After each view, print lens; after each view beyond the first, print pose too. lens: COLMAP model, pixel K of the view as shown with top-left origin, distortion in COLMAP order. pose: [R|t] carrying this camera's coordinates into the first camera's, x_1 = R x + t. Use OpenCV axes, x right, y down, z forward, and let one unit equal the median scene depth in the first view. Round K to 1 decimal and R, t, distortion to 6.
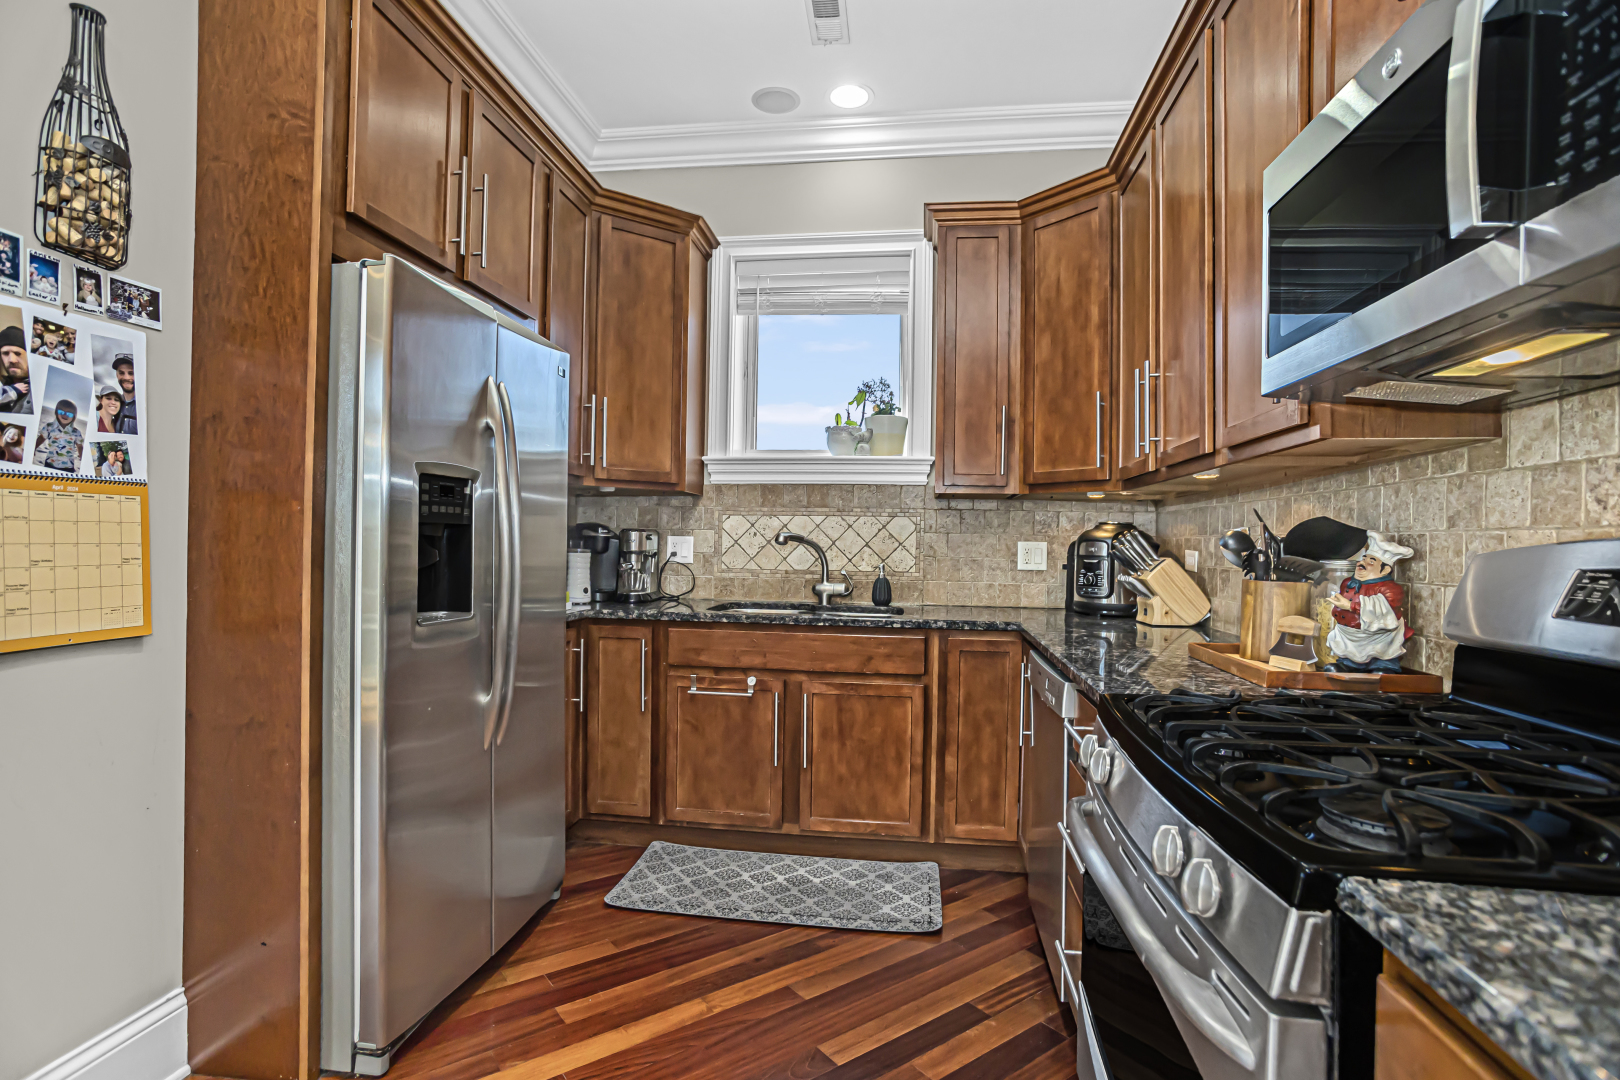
lens RADIAL K [[797.5, 0, 810.0], [0, 797.5, 540.0], [0, 0, 1]] dist [-0.084677, 0.056455]
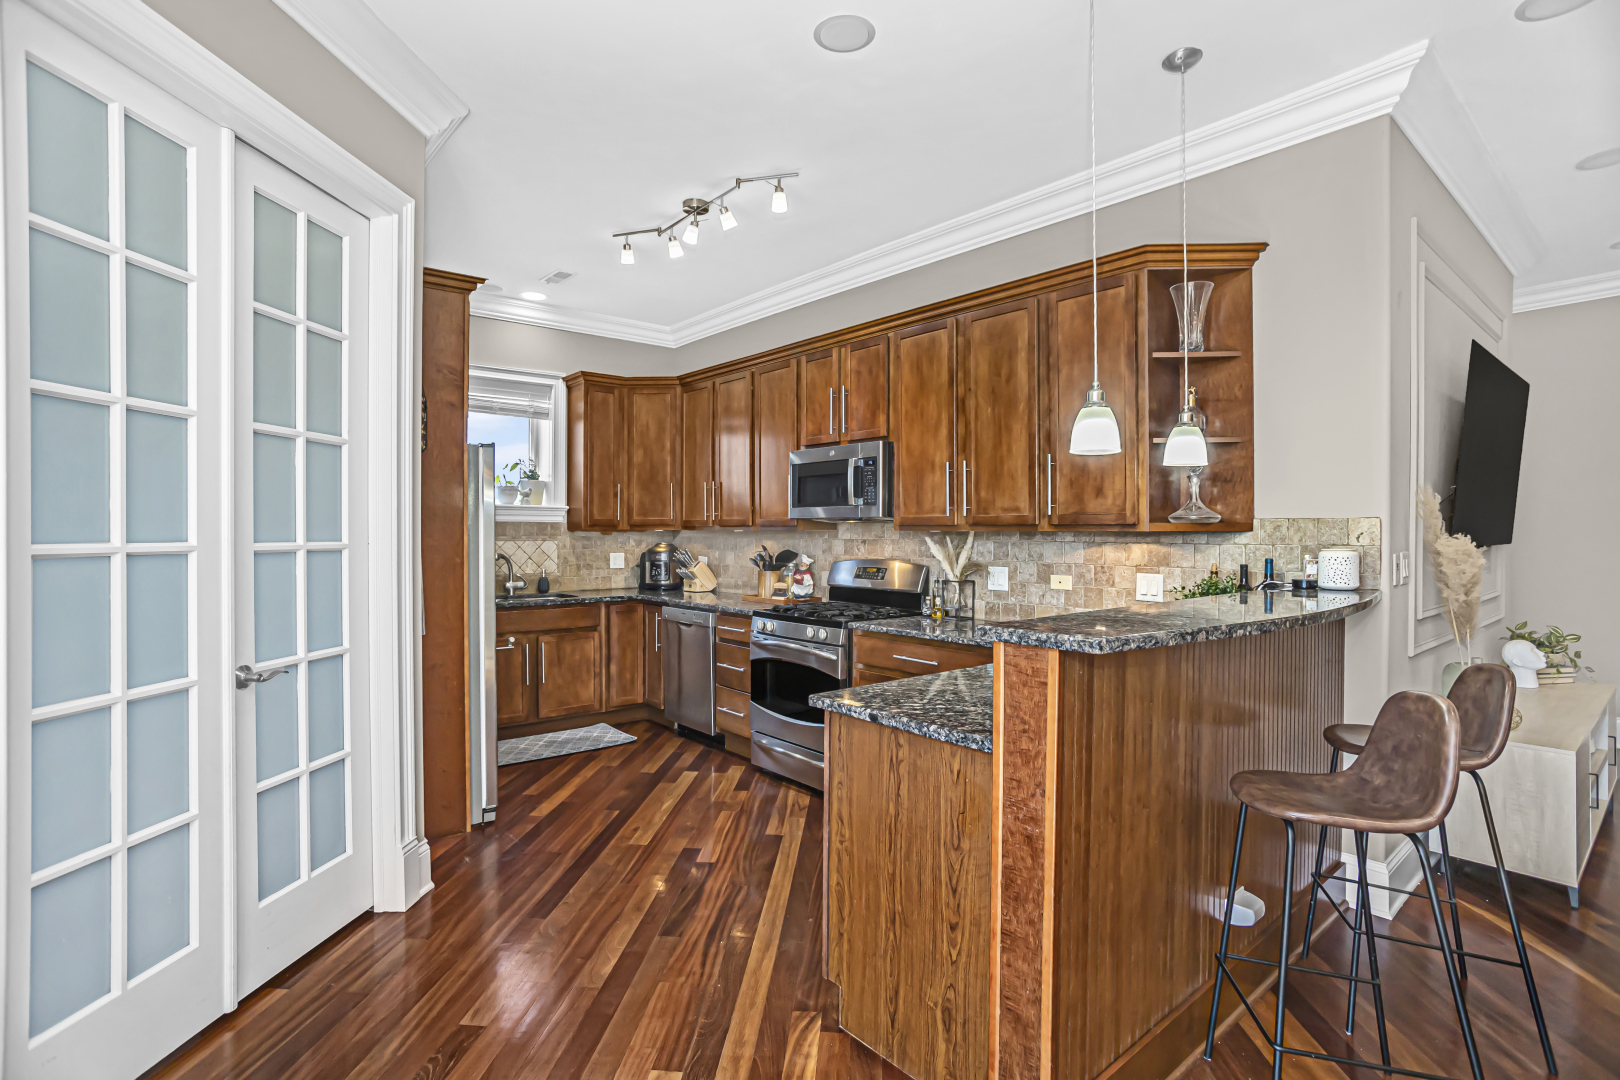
lens RADIAL K [[797.5, 0, 810.0], [0, 797.5, 540.0], [0, 0, 1]] dist [-0.084677, 0.056455]
pose [[0.659710, -0.024818, 0.751110, -0.961433], [0.006891, 0.999612, 0.026976, -0.088469], [-0.751489, -0.012620, 0.659625, -0.664483]]
